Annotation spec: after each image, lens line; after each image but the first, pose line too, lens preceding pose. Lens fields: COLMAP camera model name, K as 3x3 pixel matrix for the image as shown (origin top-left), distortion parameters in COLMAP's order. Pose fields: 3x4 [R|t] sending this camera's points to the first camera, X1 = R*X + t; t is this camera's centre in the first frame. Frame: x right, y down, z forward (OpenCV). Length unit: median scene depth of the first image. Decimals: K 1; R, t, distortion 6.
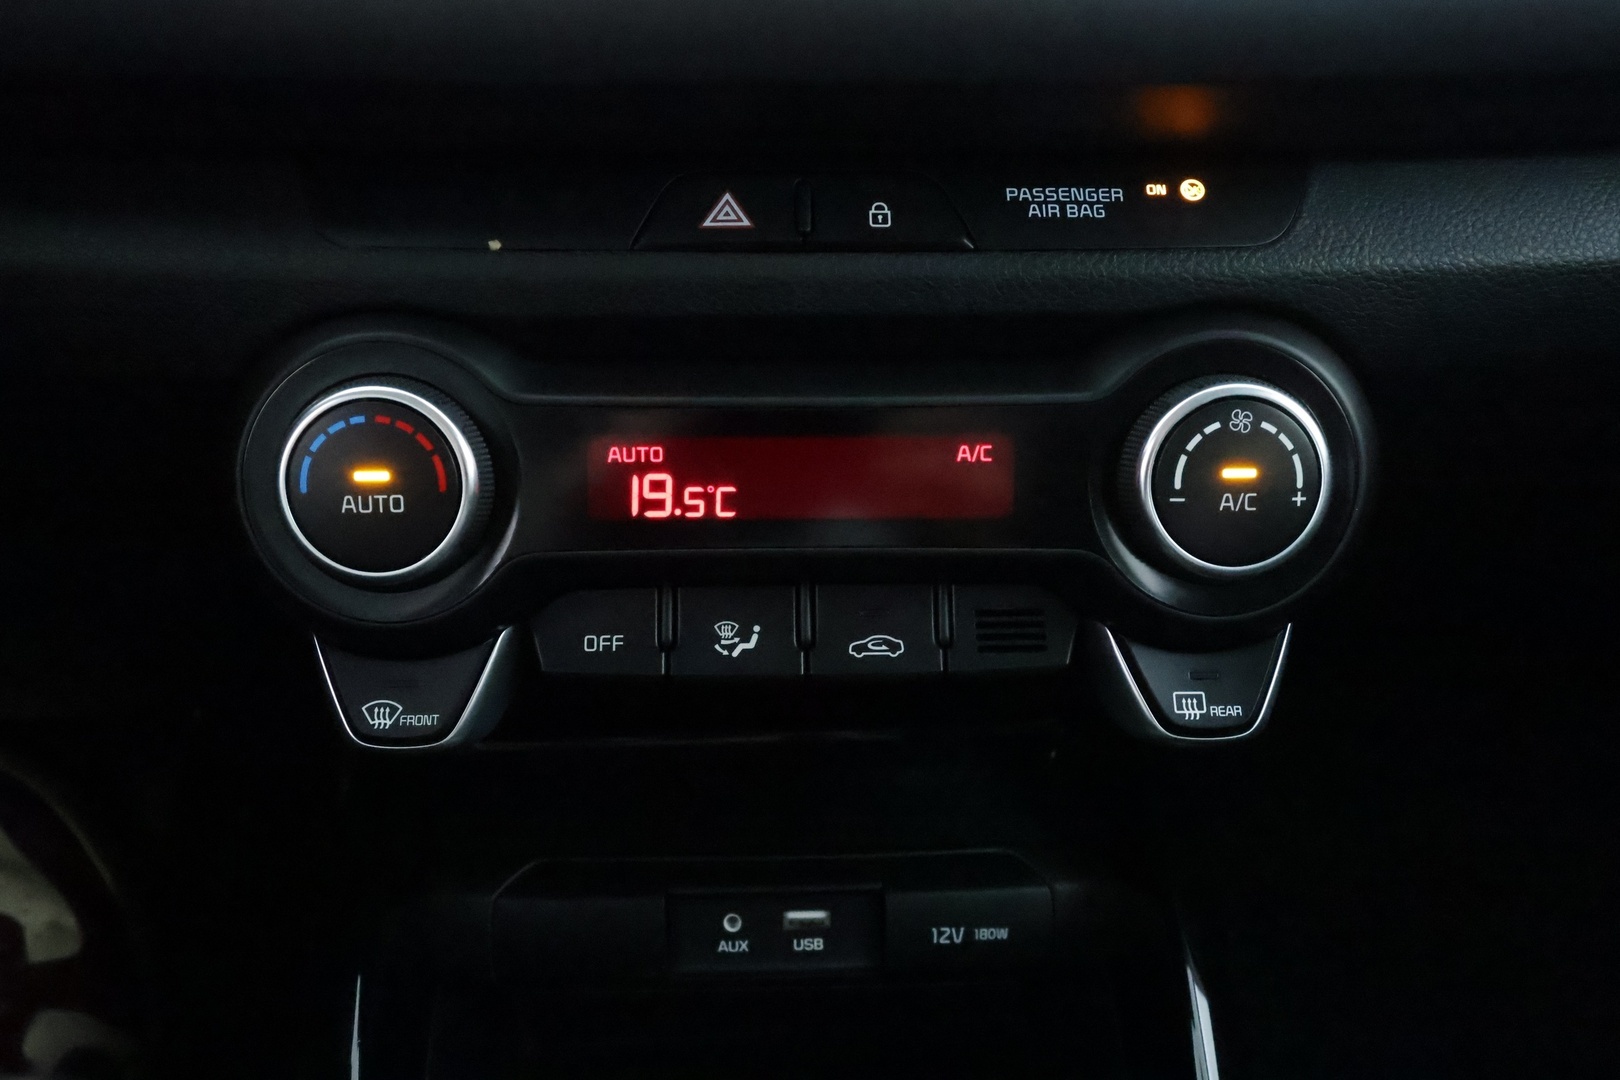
lens RADIAL K [[1167.6, 0, 810.0], [0, 1167.6, 540.0], [0, 0, 1]] dist [-0.003247, -0.000704]
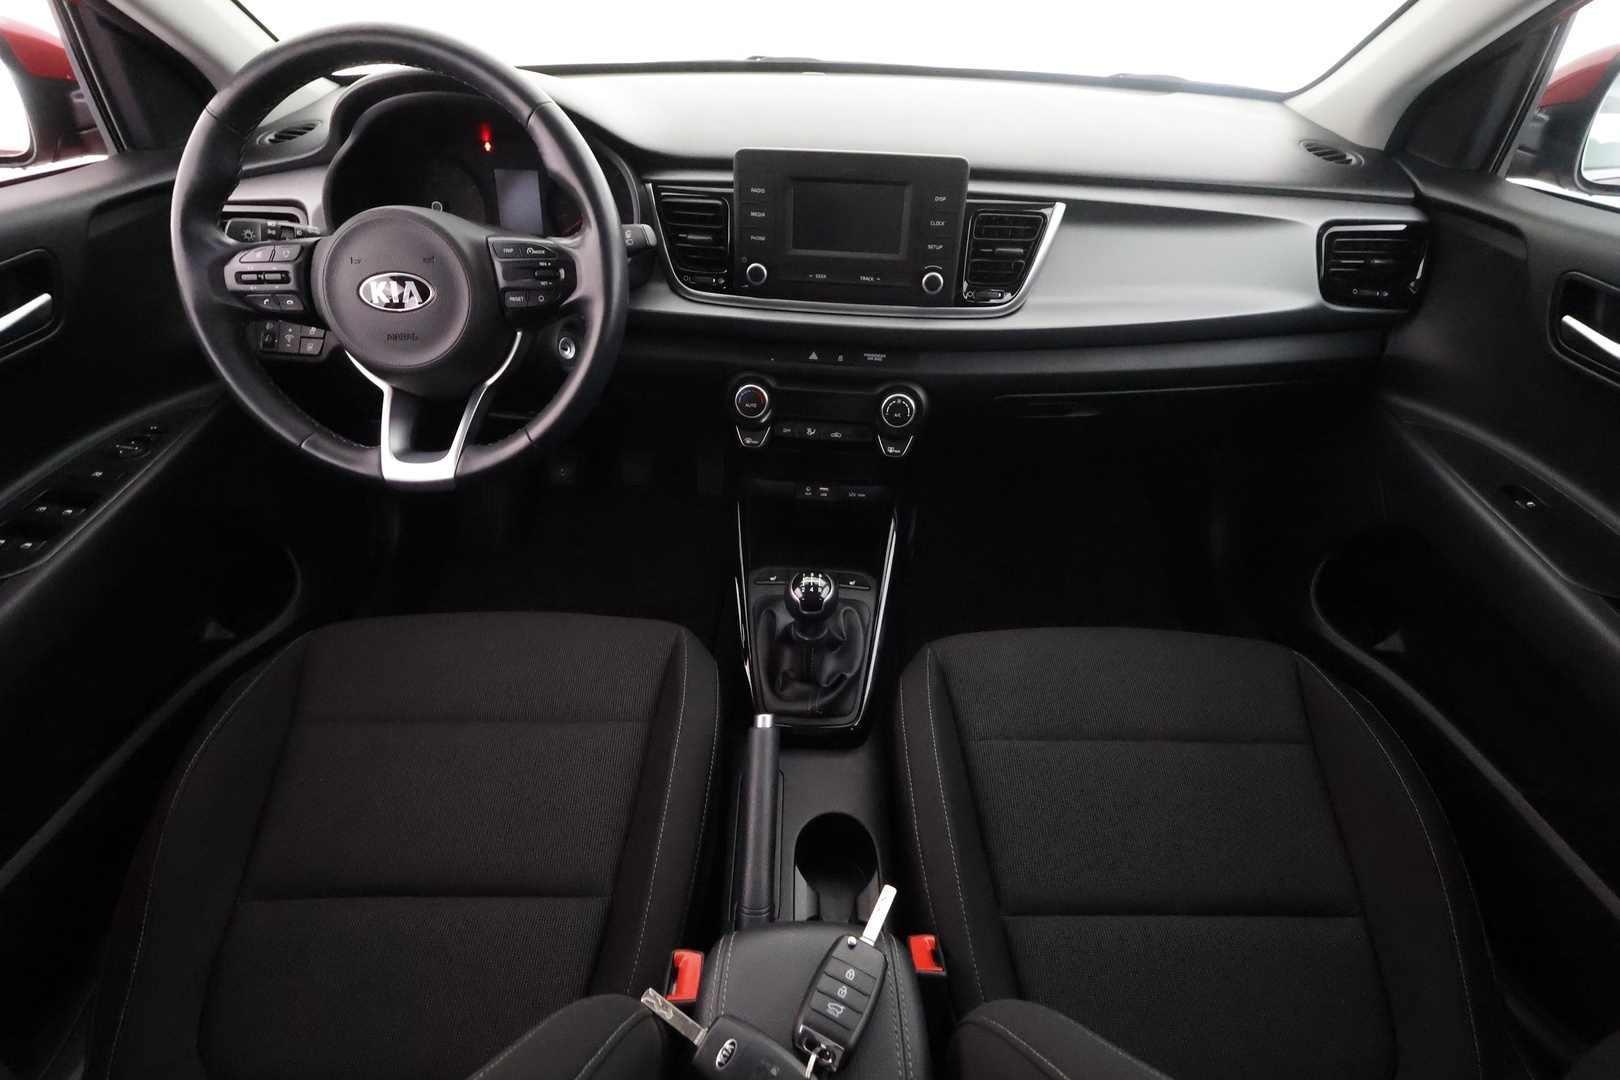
lens RADIAL K [[715.4, 0, 810.0], [0, 715.4, 540.0], [0, 0, 1]] dist [0.000797, 0.000205]
pose [[0.992284, 0.087271, -0.088074, 0.281321], [-0.060562, 0.960984, 0.269894, -0.343304], [0.108191, -0.262477, 0.958854, -2.427631]]
